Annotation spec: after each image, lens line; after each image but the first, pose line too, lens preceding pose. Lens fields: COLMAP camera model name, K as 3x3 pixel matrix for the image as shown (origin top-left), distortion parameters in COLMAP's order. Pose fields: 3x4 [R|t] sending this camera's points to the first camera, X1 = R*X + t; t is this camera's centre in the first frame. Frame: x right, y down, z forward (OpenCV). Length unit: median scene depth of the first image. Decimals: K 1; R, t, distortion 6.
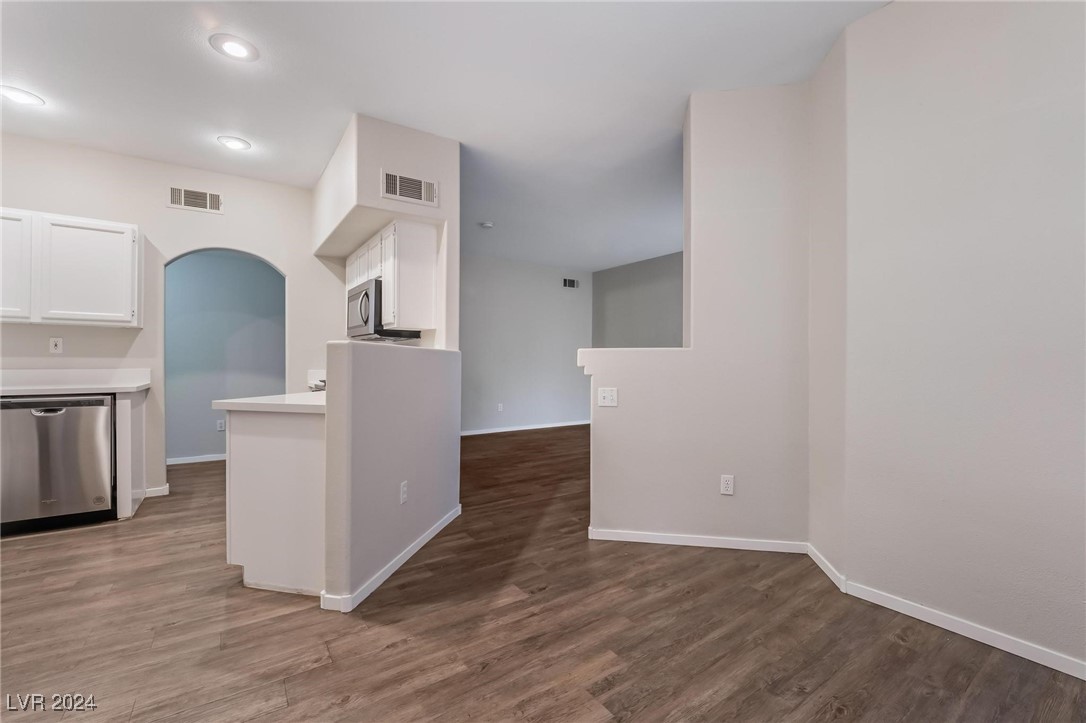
lens RADIAL K [[458.3, 0, 541.9], [0, 458.3, 365.1], [0, 0, 1]] dist [0.000216, 0.000054]
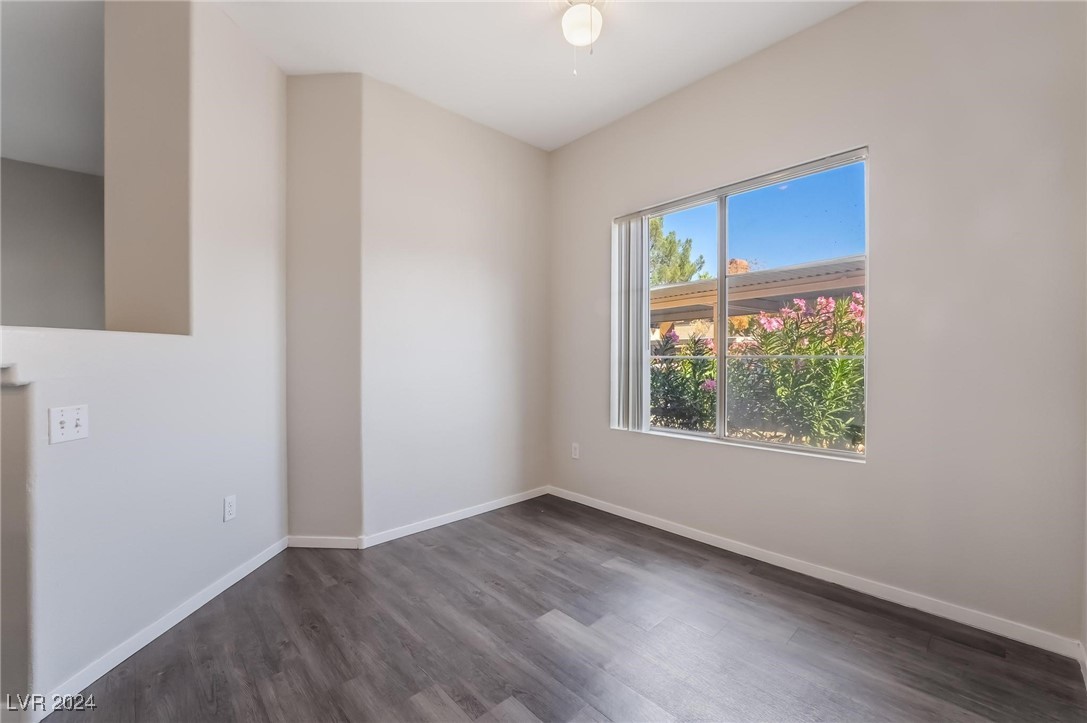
lens RADIAL K [[443.7, 0, 542.9], [0, 443.7, 358.3], [0, 0, 1]] dist [0.000237, -0.000037]
pose [[-0.137463, -0.004918, 0.990495, -0.609087], [0.002391, 0.999983, 0.005296, -0.007396], [-0.990504, 0.003096, -0.137449, 0.761786]]
